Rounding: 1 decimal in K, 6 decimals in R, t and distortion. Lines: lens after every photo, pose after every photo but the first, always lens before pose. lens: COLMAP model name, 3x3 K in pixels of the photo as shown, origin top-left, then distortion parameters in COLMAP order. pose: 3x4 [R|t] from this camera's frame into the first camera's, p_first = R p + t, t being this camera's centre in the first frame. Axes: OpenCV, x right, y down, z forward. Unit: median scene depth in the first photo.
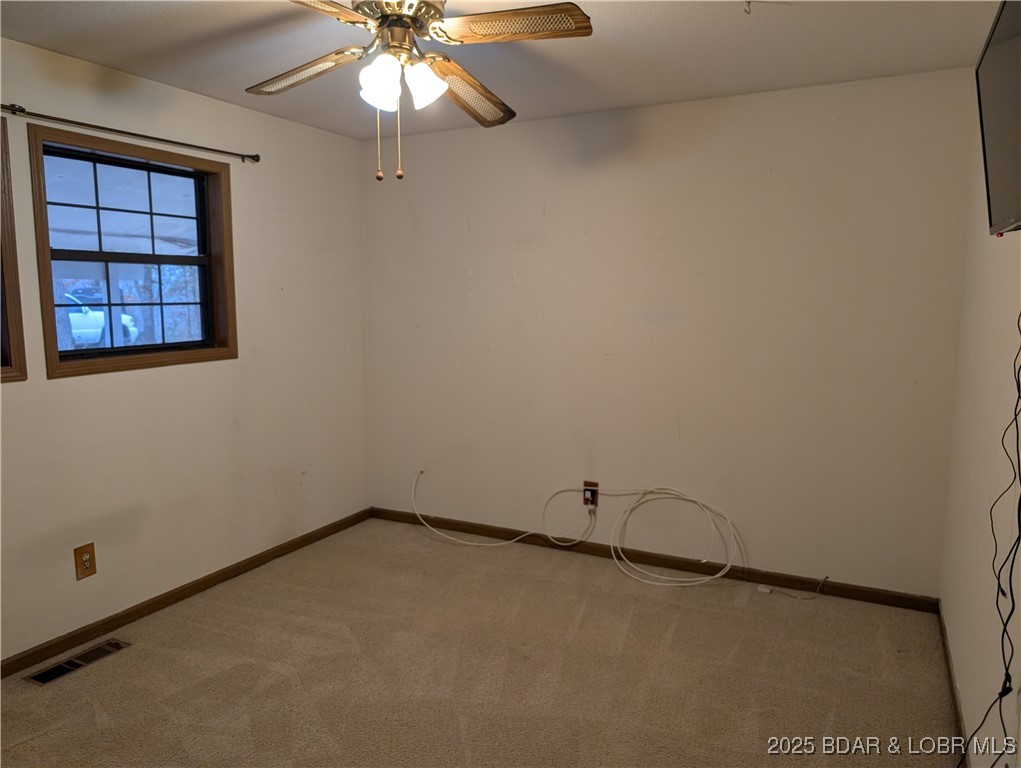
lens RADIAL K [[735.1, 0, 505.0], [0, 735.1, 382.6], [0, 0, 1]] dist [0.003081, -0.010033]
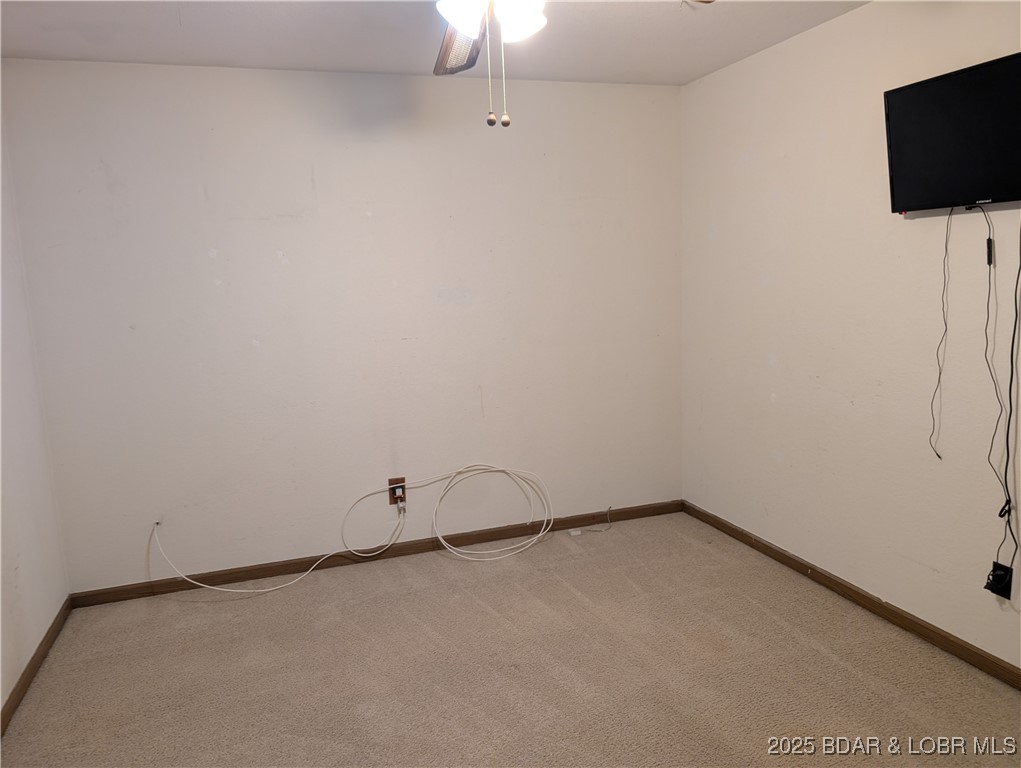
lens RADIAL K [[735.1, 0, 505.0], [0, 735.1, 382.6], [0, 0, 1]] dist [0.003081, -0.010033]
pose [[0.693889, -0.135357, 0.707246, -0.437706], [0.123661, 0.989982, 0.068143, -0.030690], [-0.709384, 0.040175, 0.703676, 0.256635]]
